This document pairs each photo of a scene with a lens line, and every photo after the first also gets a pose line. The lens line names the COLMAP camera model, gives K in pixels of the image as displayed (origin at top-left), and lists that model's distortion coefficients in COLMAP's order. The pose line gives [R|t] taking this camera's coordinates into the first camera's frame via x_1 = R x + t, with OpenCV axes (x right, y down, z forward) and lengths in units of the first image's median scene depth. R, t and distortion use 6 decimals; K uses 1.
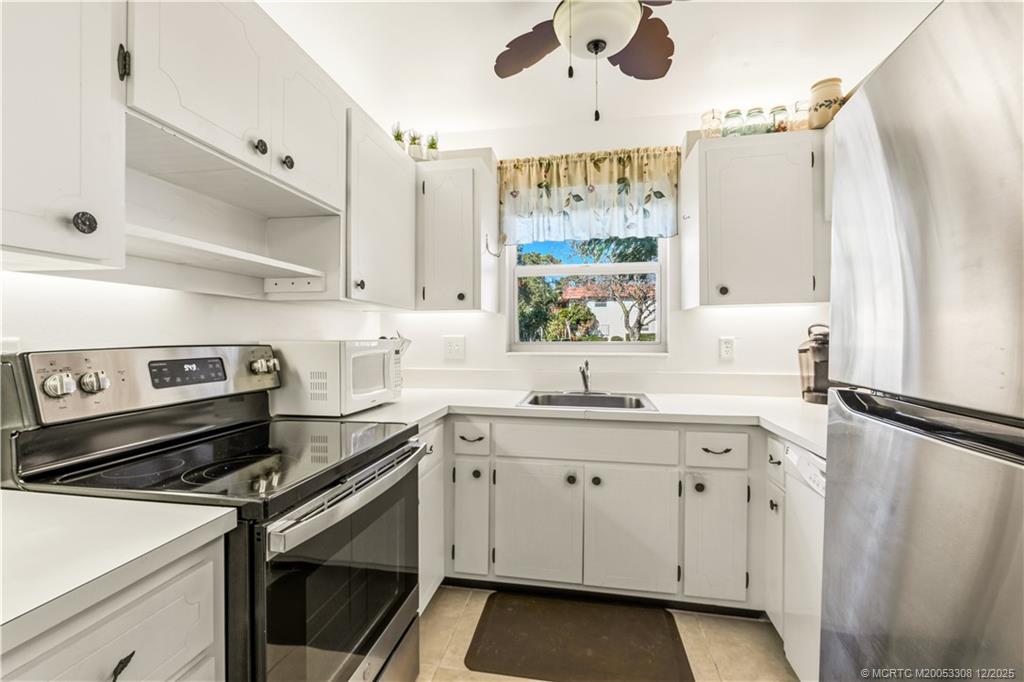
lens RADIAL K [[464.0, 0, 510.0], [0, 464.0, 355.5], [0, 0, 1]] dist [-0.005194, 0.000154]
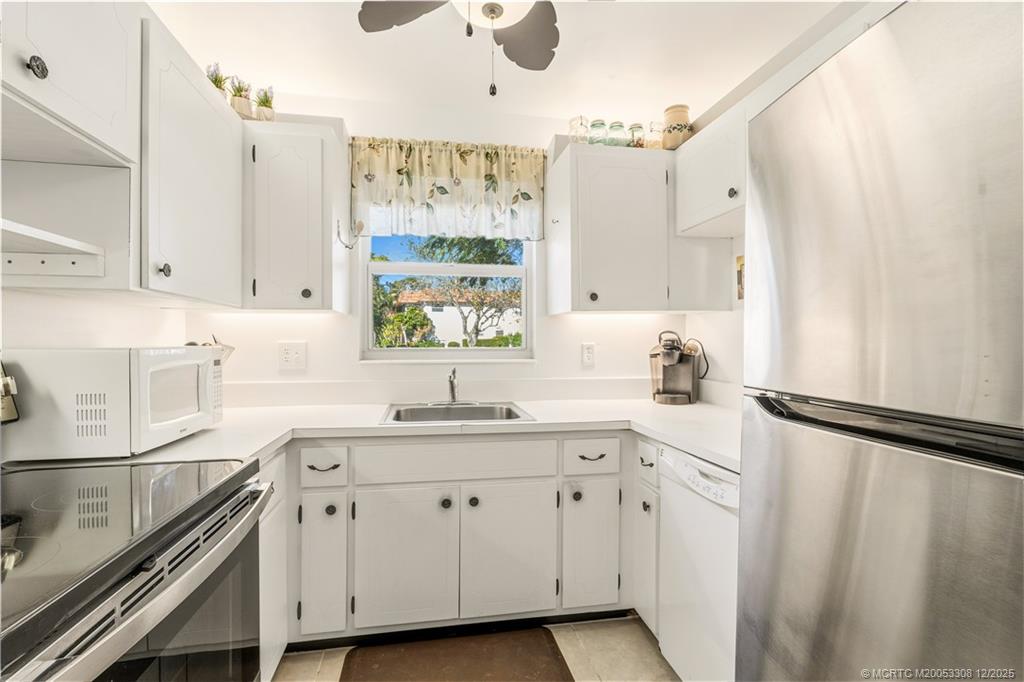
lens RADIAL K [[464.0, 0, 510.0], [0, 464.0, 355.5], [0, 0, 1]] dist [-0.005194, 0.000154]
pose [[0.934137, -0.009680, 0.356784, -0.064169], [0.013807, 0.999864, -0.009023, -0.005591], [-0.356648, 0.013355, 0.934143, 0.116444]]
